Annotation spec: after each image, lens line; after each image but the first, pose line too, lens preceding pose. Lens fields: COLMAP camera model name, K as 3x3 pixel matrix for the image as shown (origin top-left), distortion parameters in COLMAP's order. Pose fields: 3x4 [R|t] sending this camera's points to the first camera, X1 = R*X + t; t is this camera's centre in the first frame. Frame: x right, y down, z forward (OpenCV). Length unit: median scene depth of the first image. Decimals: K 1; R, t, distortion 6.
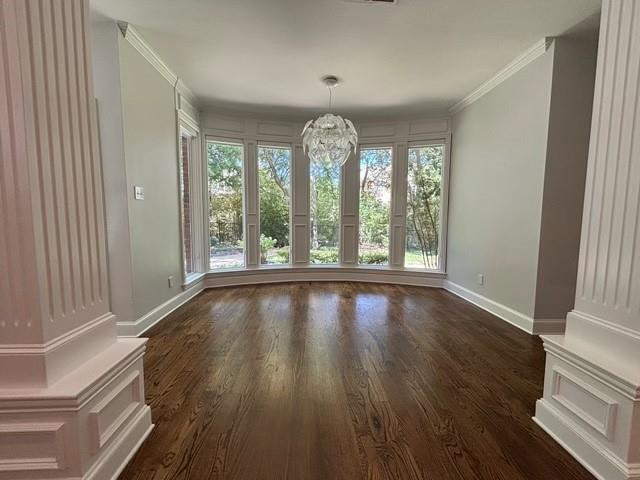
lens RADIAL K [[260.7, 0, 318.4], [0, 260.7, 240.0], [0, 0, 1]] dist [0.002301, -0.000721]
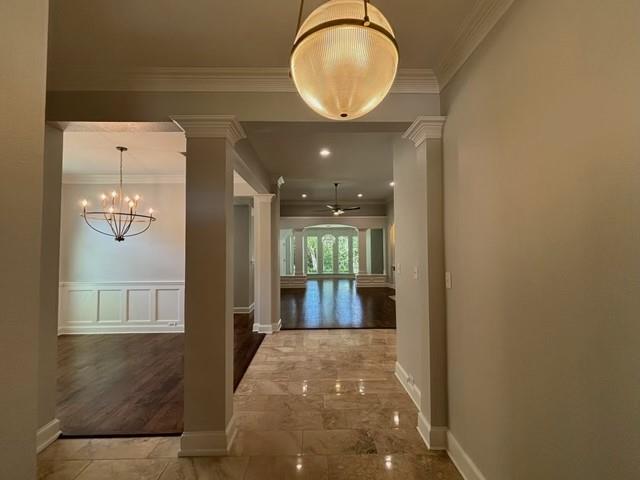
lens RADIAL K [[260.7, 0, 318.4], [0, 260.7, 240.0], [0, 0, 1]] dist [0.002301, -0.000721]
pose [[0.999712, -0.016229, -0.017681, -0.031173], [0.013944, 0.992375, -0.122467, 0.093517], [0.019534, 0.122185, 0.992315, -2.261630]]
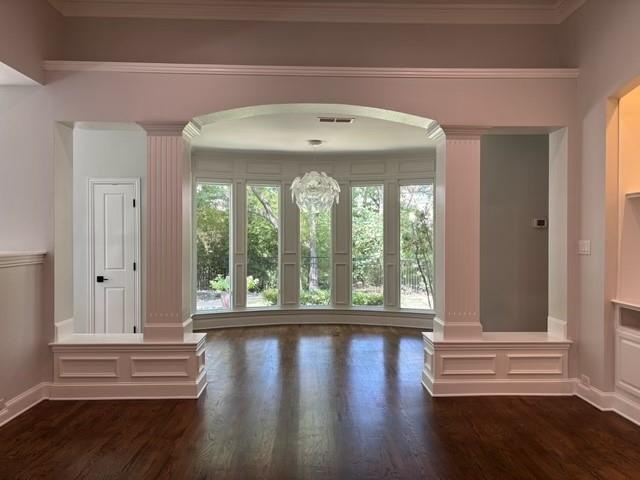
lens RADIAL K [[483.9, 0, 320.0], [0, 483.9, 240.0], [0, 0, 1]] dist [0.053934, -0.003644]
pose [[0.999941, -0.006034, -0.009021, 0.059838], [0.005271, 0.996589, -0.082362, 0.001354], [0.009487, 0.082309, 0.996562, -0.780575]]
